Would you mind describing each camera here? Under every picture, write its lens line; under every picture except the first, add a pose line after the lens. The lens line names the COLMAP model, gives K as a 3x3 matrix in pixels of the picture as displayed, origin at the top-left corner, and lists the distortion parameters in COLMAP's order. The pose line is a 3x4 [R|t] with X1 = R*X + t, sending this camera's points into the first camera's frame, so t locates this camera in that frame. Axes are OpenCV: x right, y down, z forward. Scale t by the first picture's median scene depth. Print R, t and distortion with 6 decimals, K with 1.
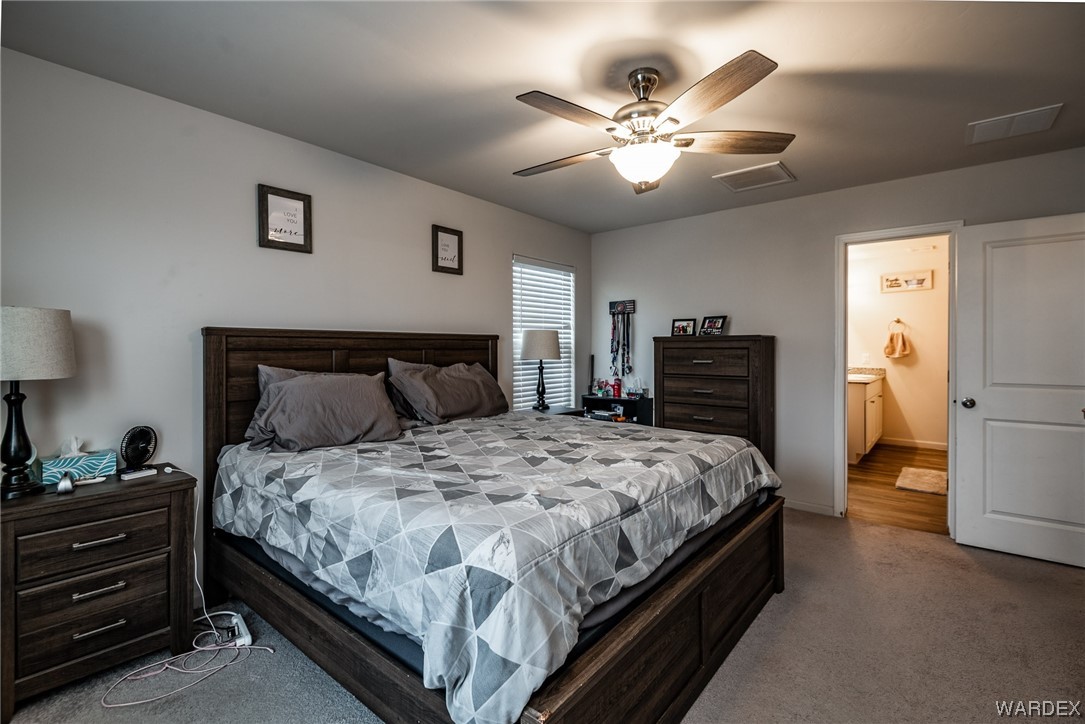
lens RADIAL K [[496.9, 0, 546.4], [0, 496.9, 354.0], [0, 0, 1]] dist [0.027728, -0.023287]
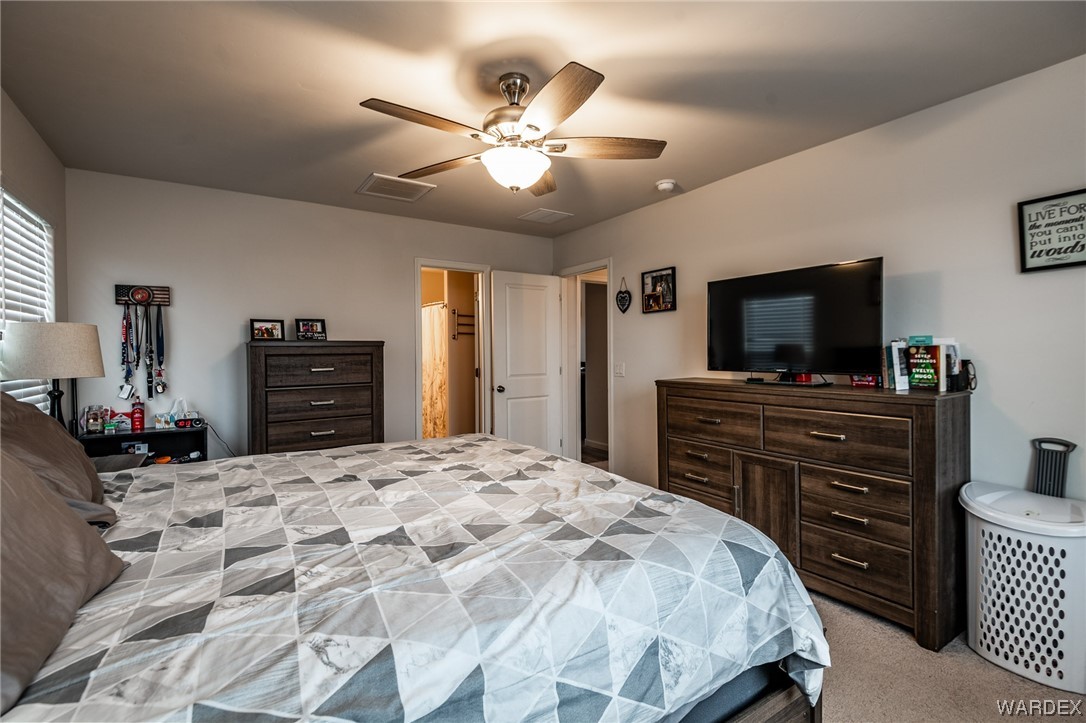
lens RADIAL K [[489.0, 0, 543.0], [0, 489.0, 358.4], [0, 0, 1]] dist [0.029128, -0.021765]
pose [[0.280782, -0.017355, 0.959615, -0.372638], [0.021856, 0.999693, 0.011684, -0.005772], [-0.959523, 0.017693, 0.281075, 0.334611]]
